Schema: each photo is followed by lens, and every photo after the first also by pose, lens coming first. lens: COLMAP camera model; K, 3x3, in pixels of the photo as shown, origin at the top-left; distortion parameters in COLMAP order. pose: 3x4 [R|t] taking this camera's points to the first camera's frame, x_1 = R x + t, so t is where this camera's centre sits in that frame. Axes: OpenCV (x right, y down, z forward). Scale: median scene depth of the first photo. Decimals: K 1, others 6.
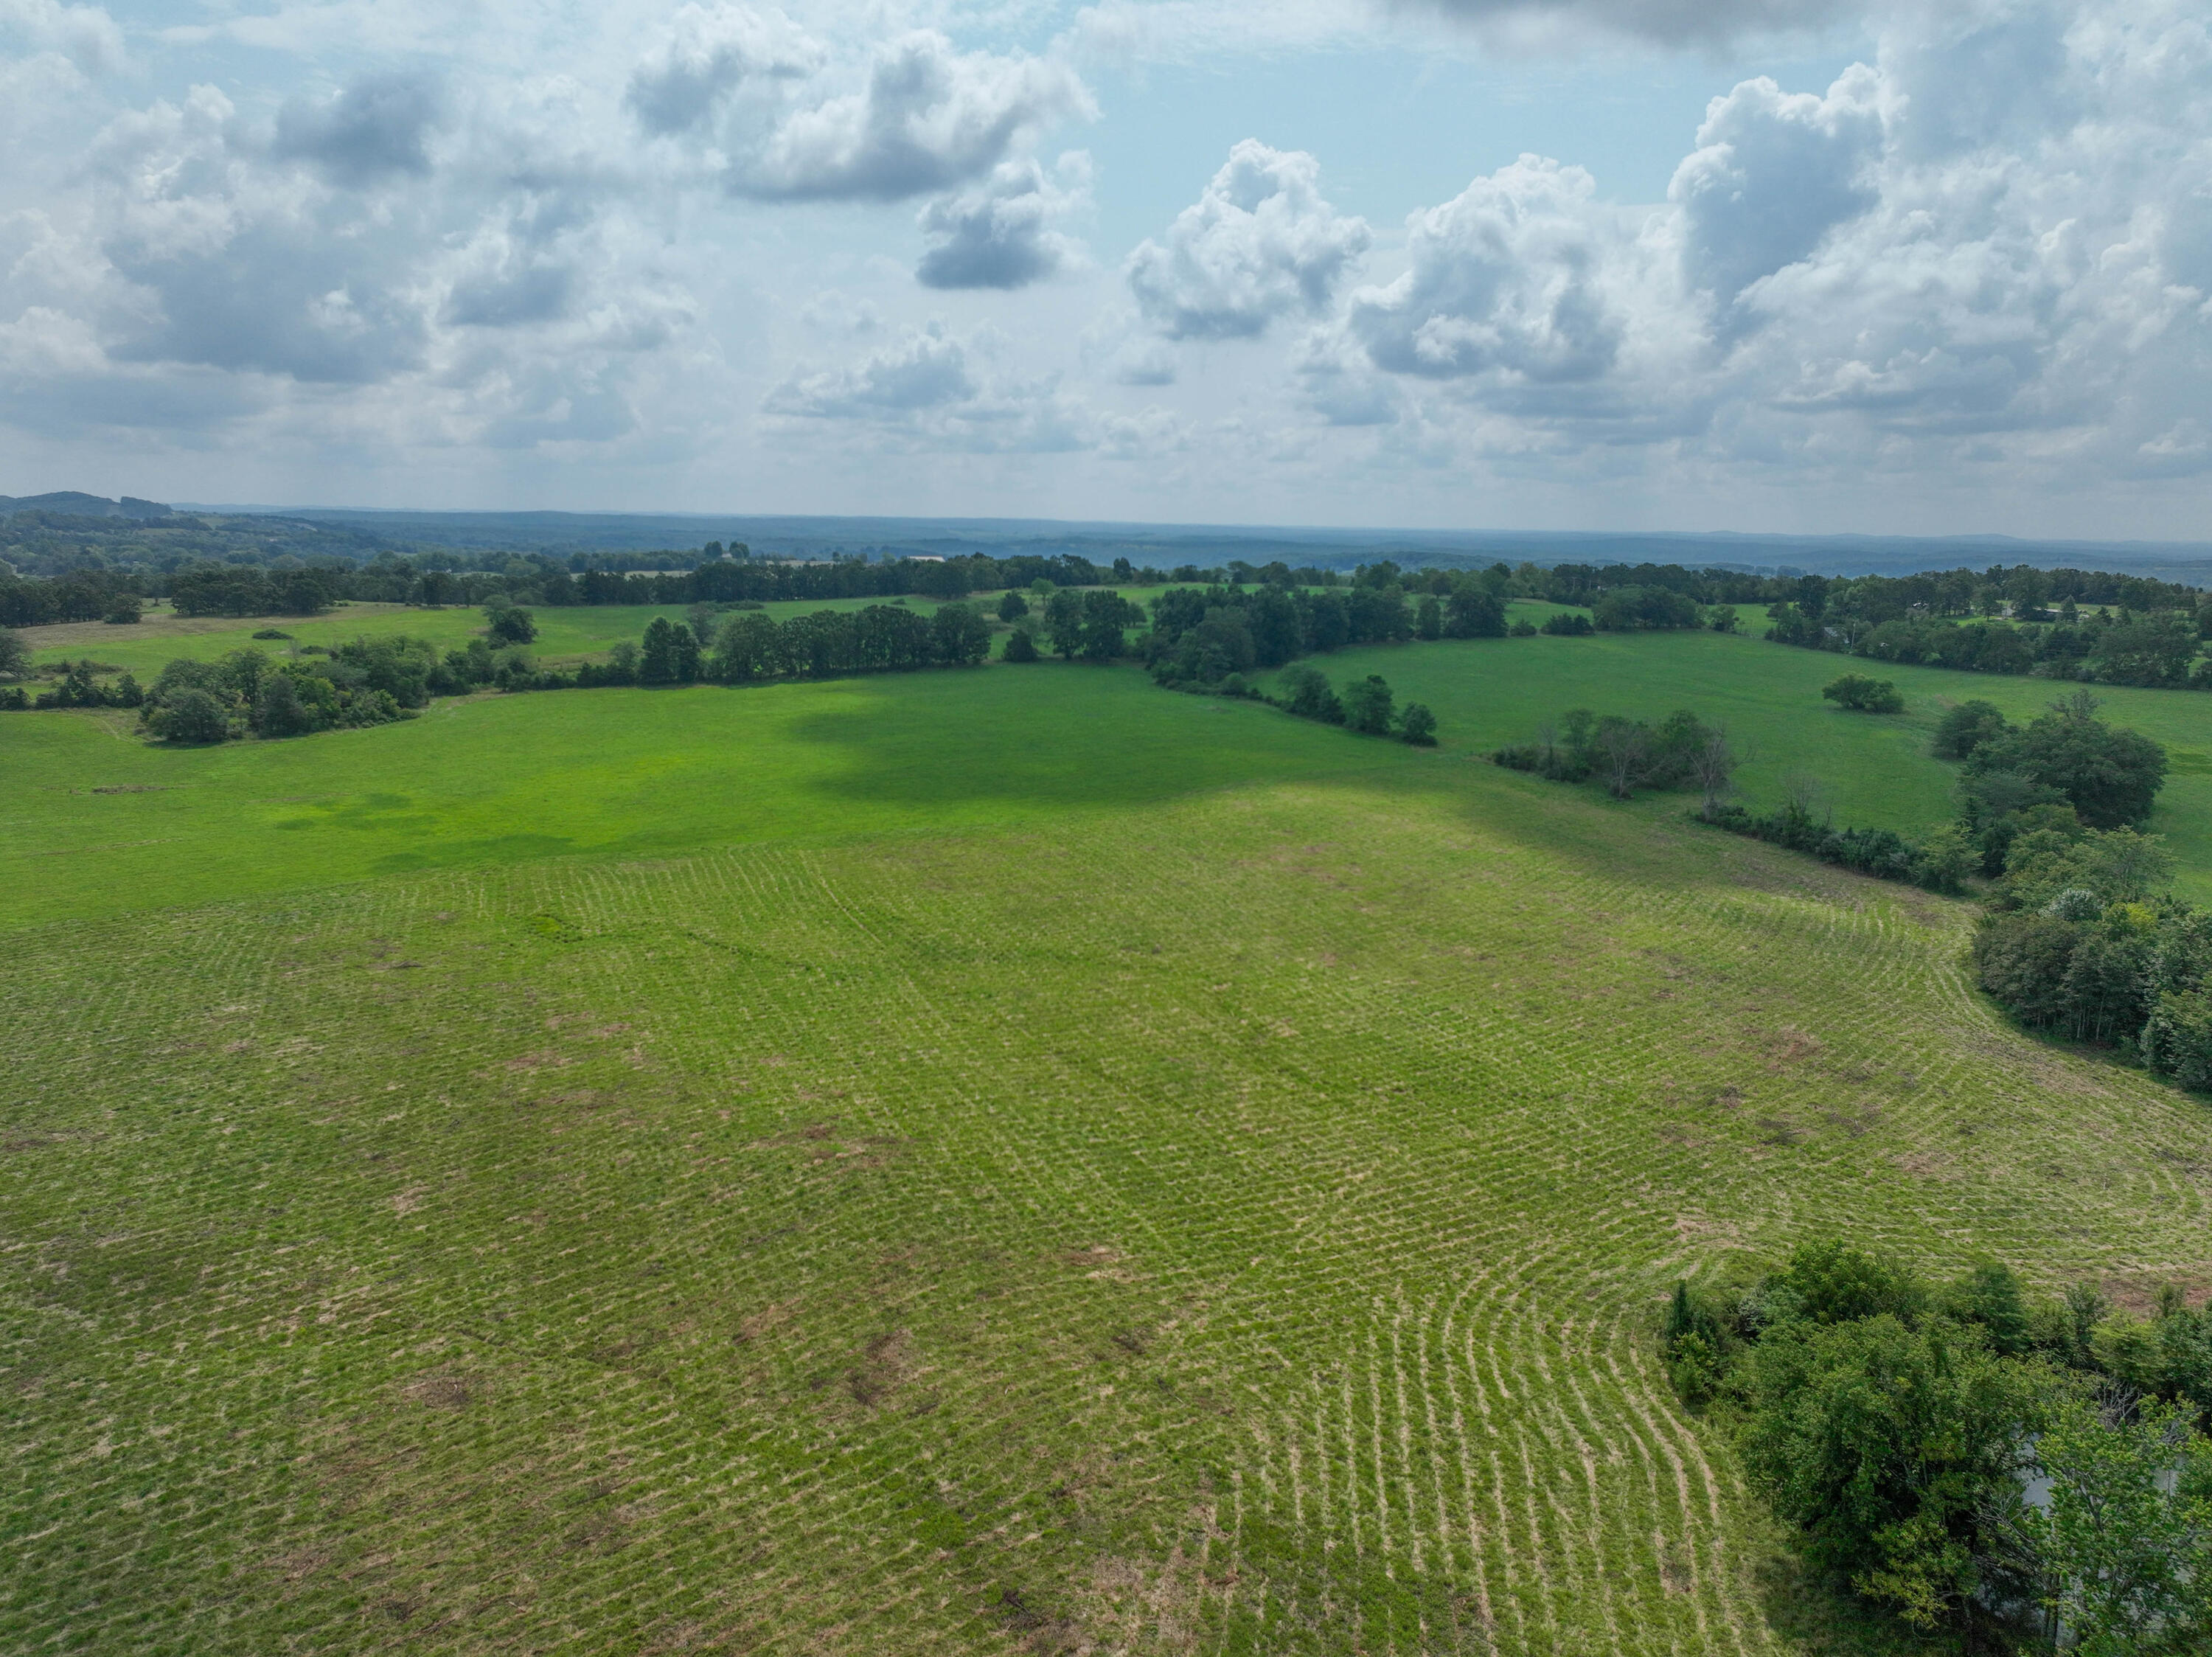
lens RADIAL K [[1578.5, 0, 1074.6], [0, 1578.5, 859.4], [0, 0, 1]] dist [0.003201, 0.000412]
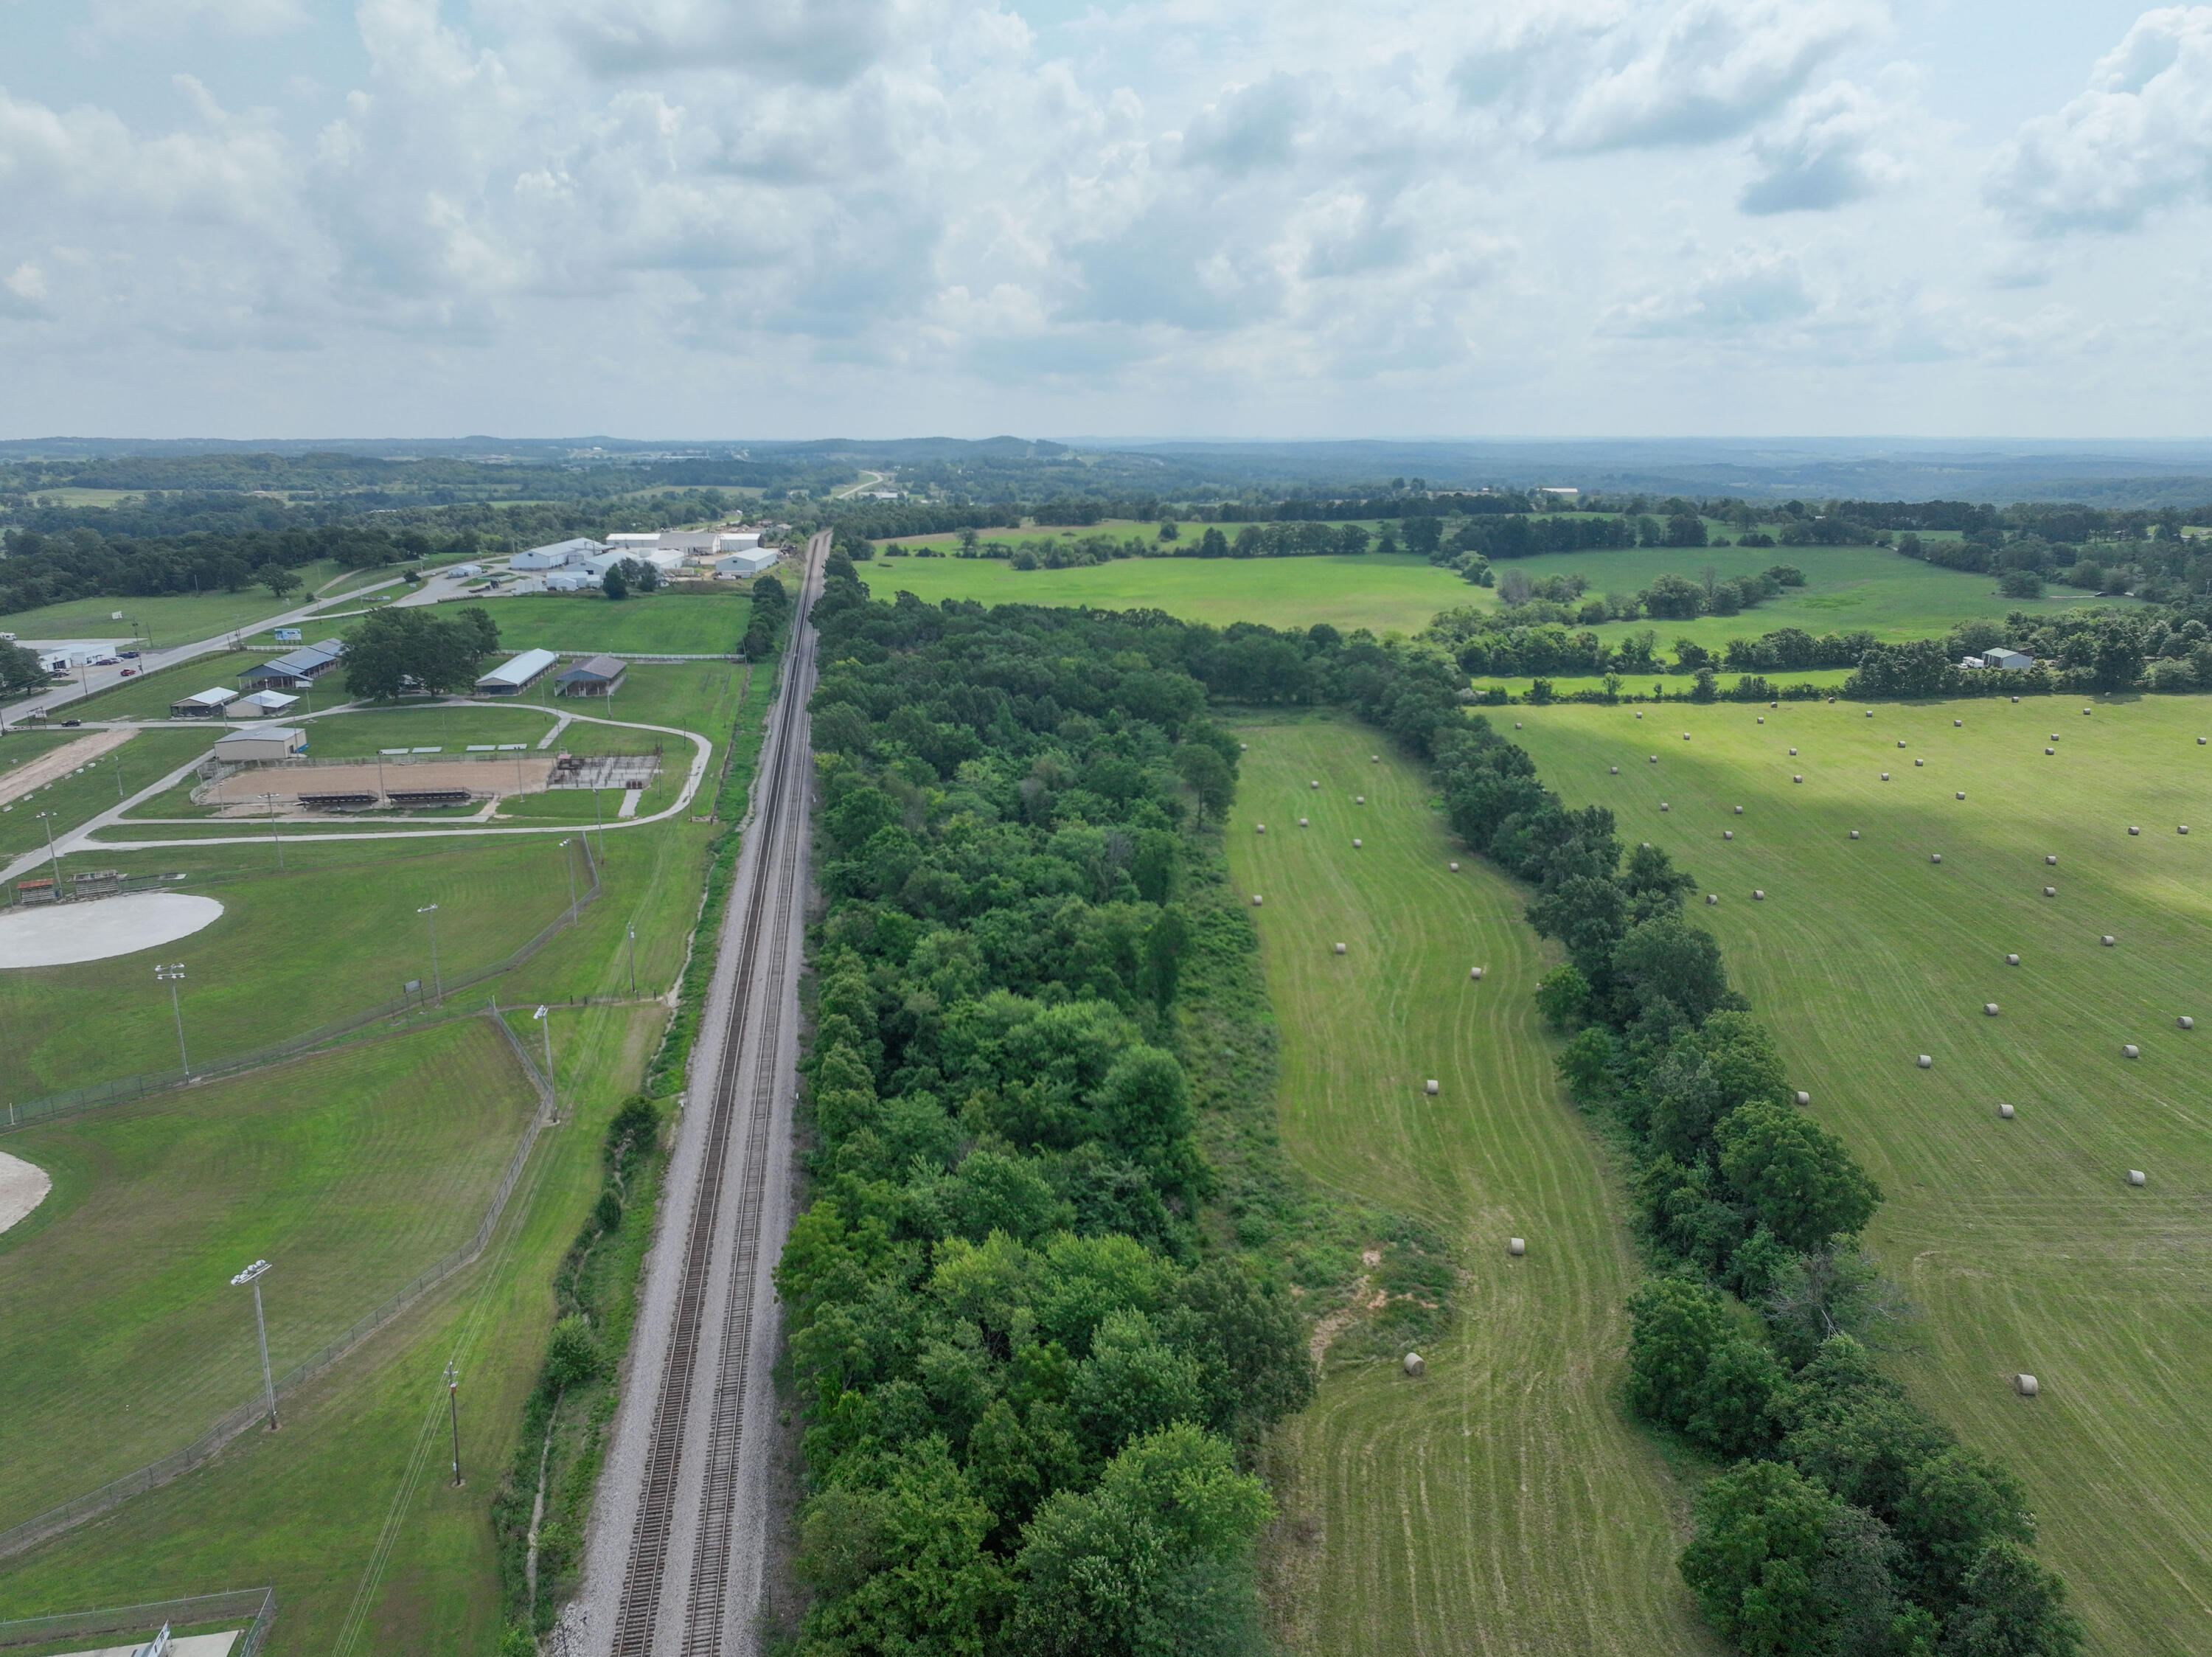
lens RADIAL K [[1541.9, 0, 1106.0], [0, 1541.9, 828.5], [0, 0, 1]] dist [0.009889, 0.003888]
pose [[0.878918, 0.104113, -0.465472, 0.073049], [-0.087839, 0.994526, 0.056586, 0.017705], [0.468816, -0.008848, 0.883252, -0.111216]]
